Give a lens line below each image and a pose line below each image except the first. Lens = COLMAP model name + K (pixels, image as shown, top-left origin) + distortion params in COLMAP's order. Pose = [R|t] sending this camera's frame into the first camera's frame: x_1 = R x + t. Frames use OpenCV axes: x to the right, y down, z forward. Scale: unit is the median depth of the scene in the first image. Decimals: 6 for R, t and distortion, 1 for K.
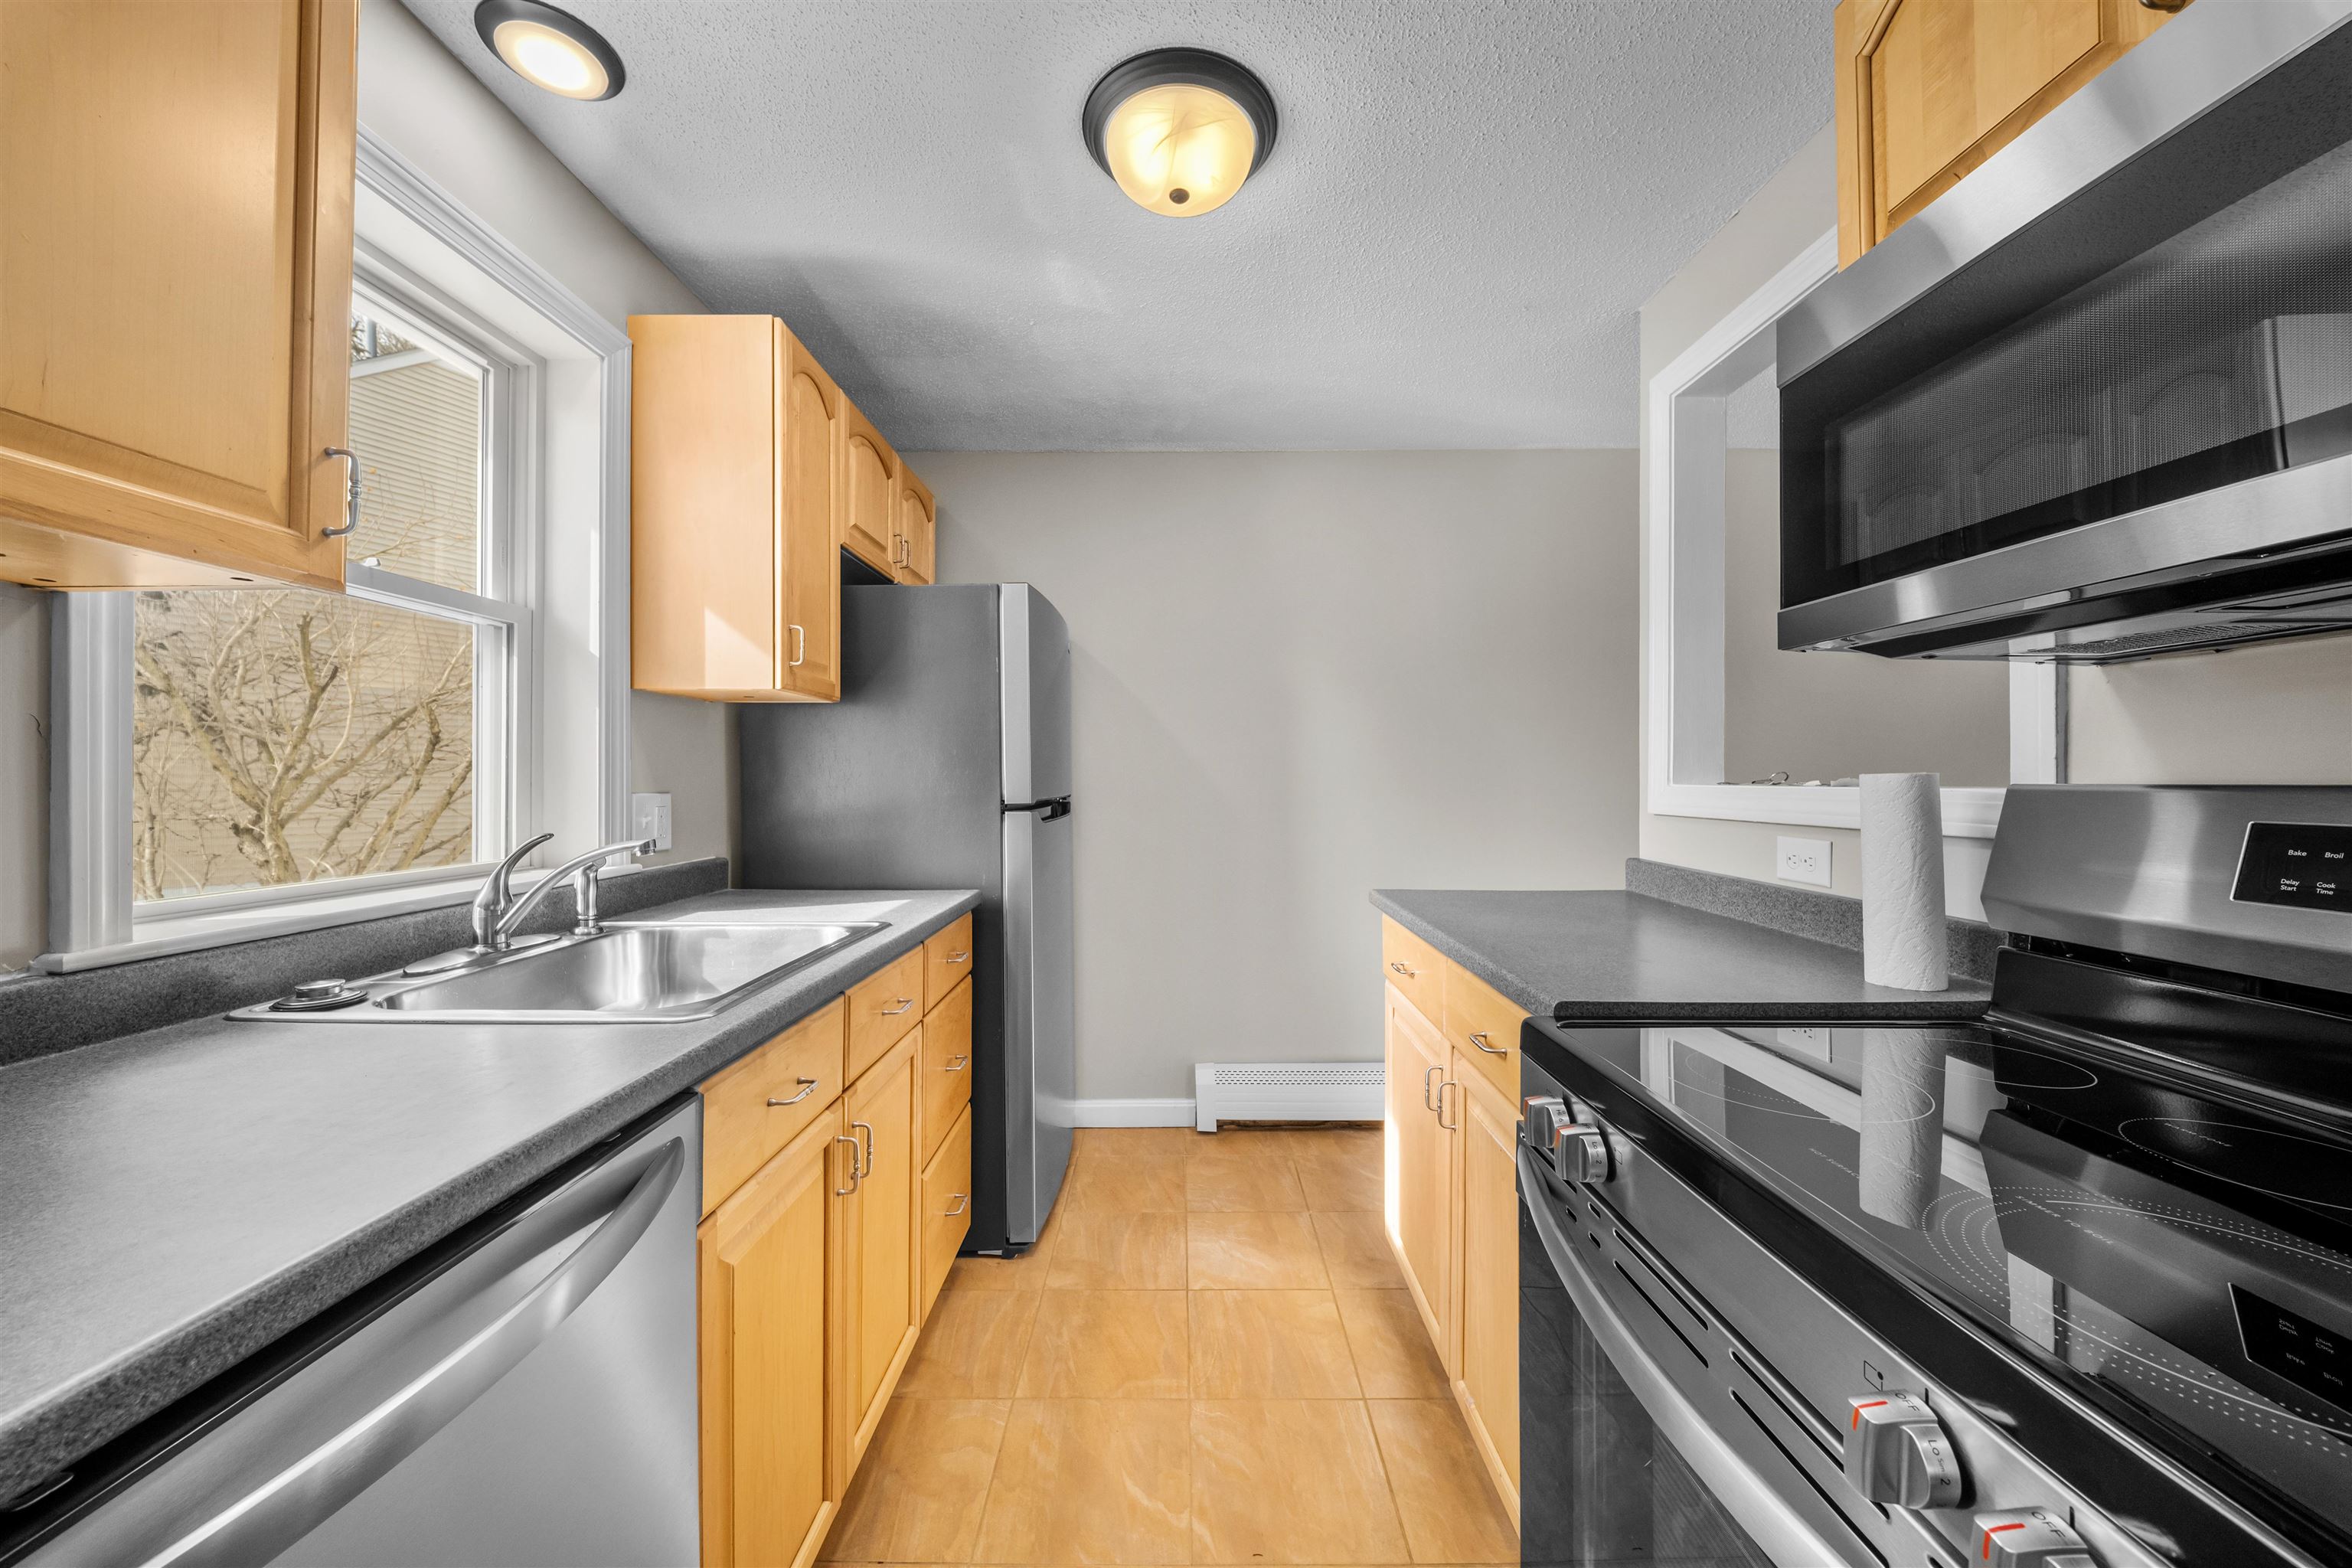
lens RADIAL K [[831.0, 0, 1181.7], [0, 831.0, 774.5], [0, 0, 1]] dist [0.001564, -0.002634]
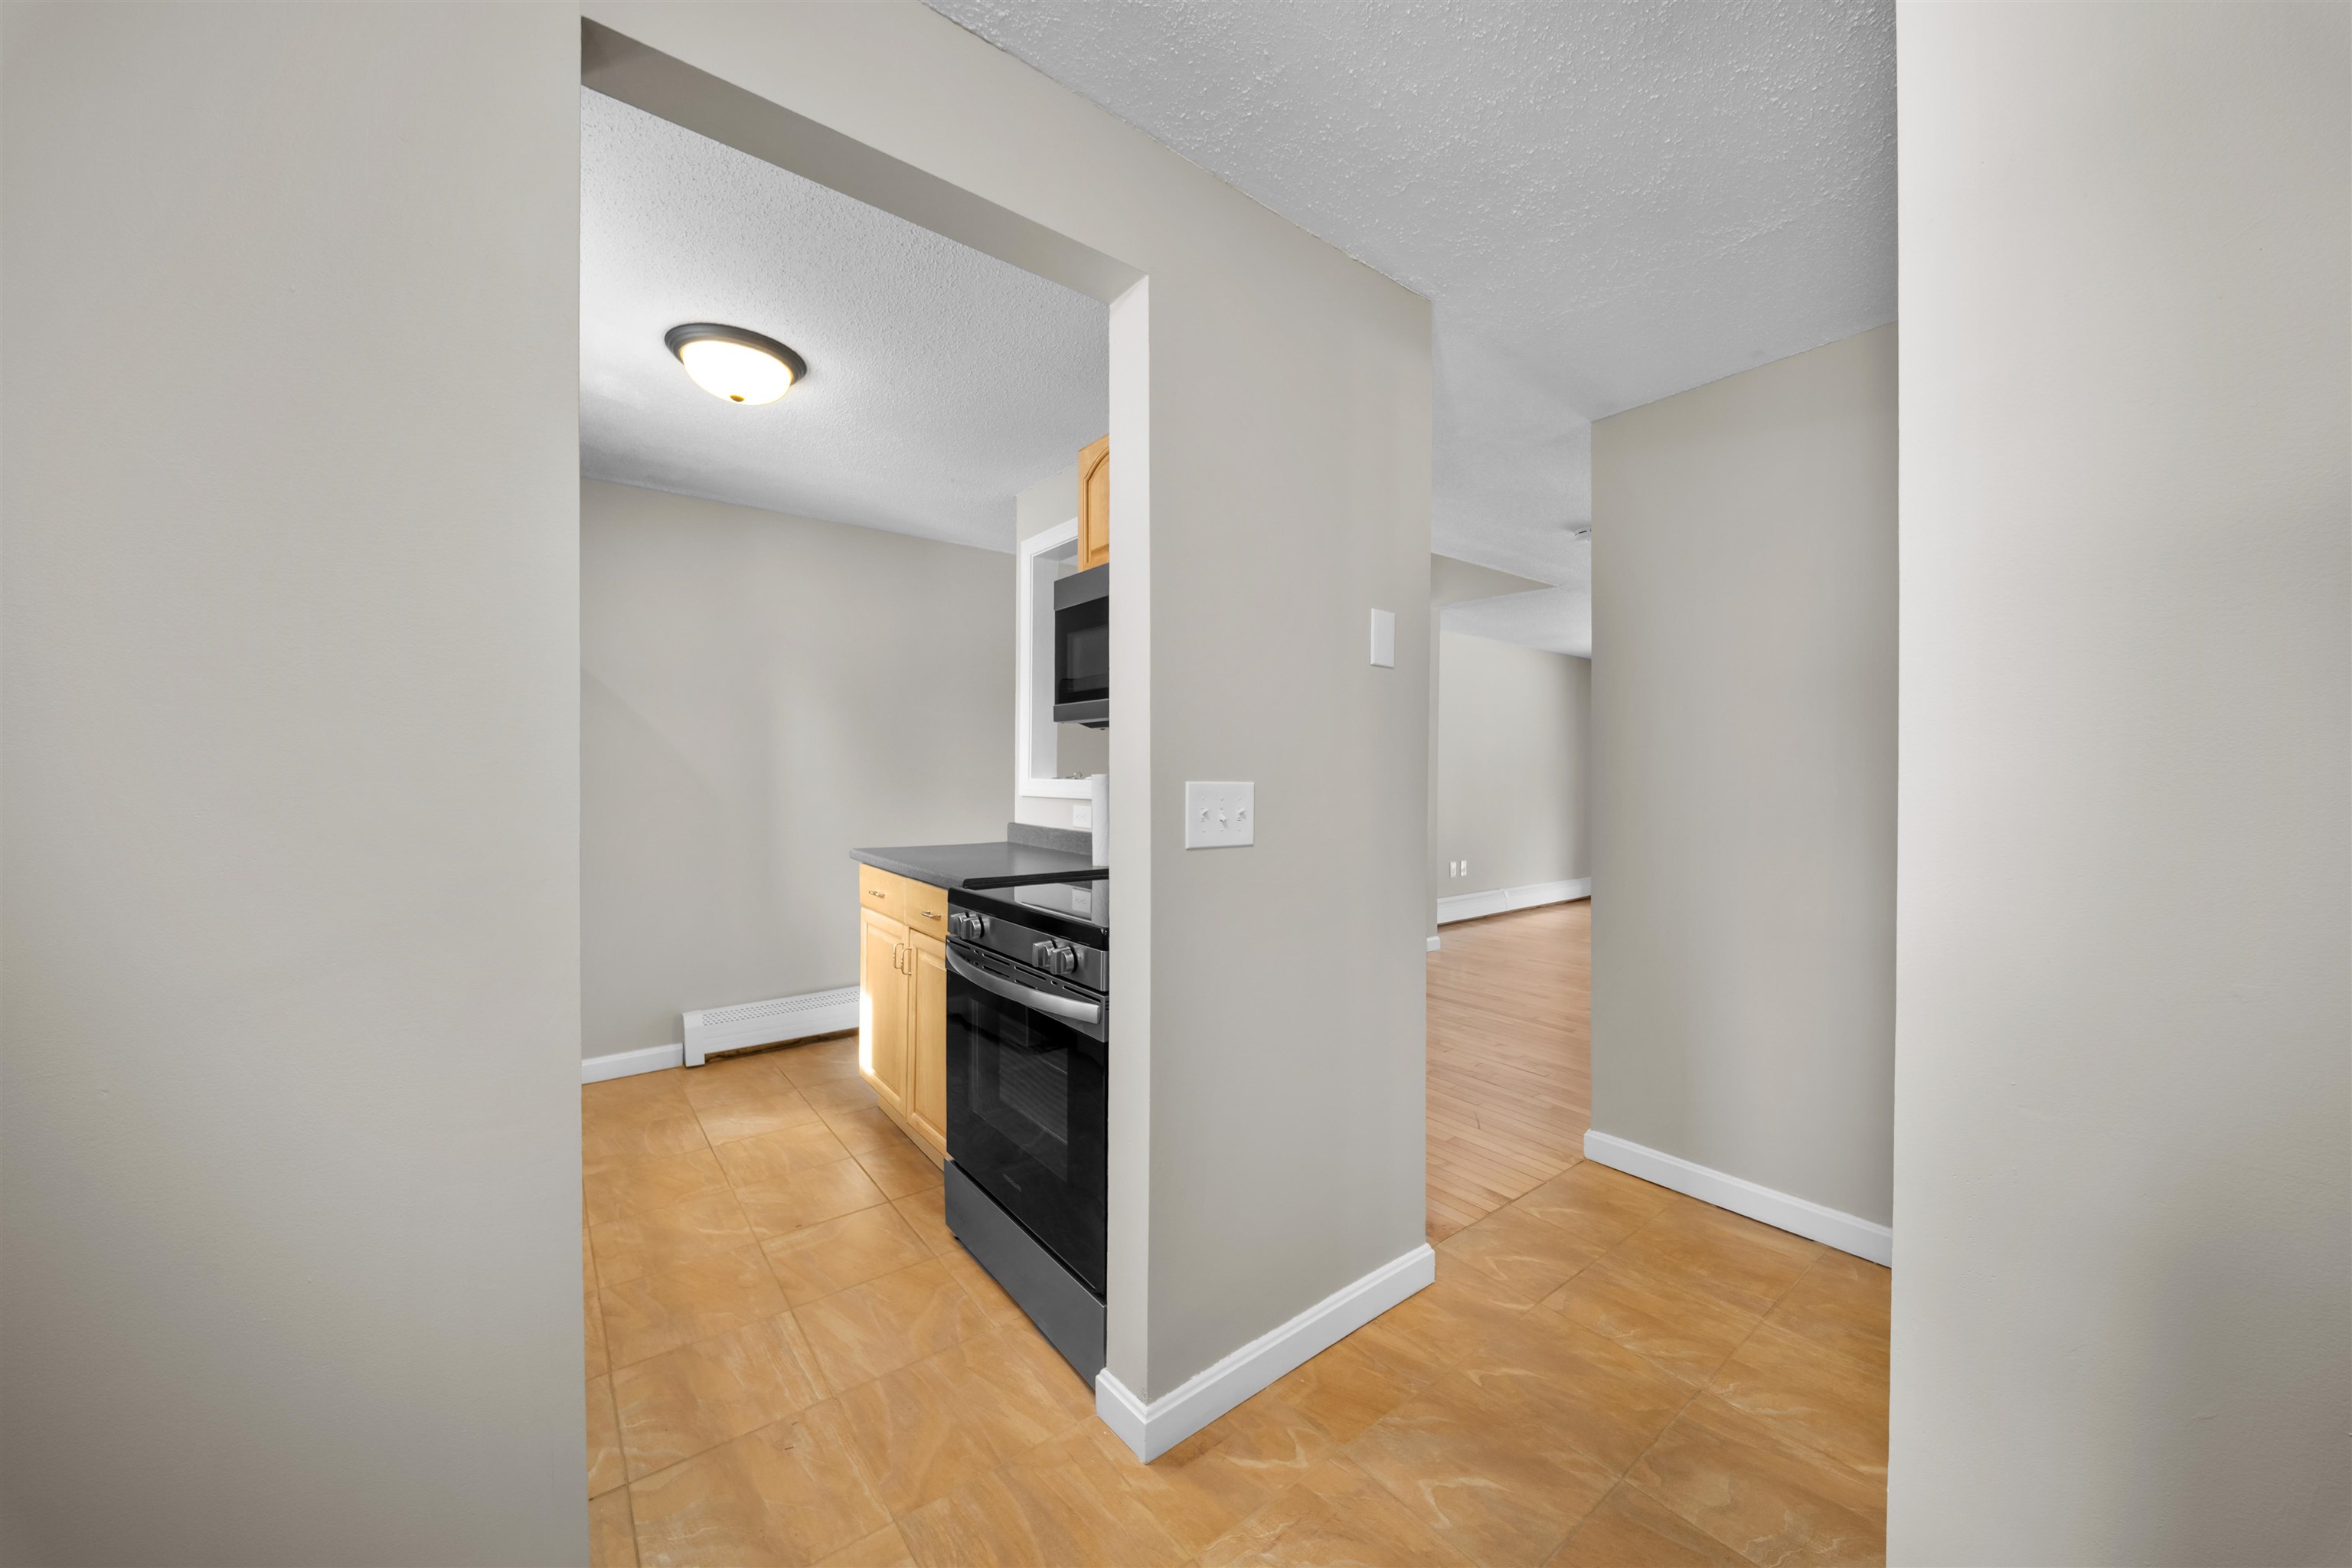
lens RADIAL K [[831.0, 0, 1188.5], [0, 831.0, 775.5], [0, 0, 1]] dist [0.001564, -0.002634]
pose [[0.782756, 0.002341, 0.622325, -0.220180], [-0.006540, 0.999969, 0.004466, -0.004038], [-0.622295, -0.007566, 0.782746, -0.532162]]
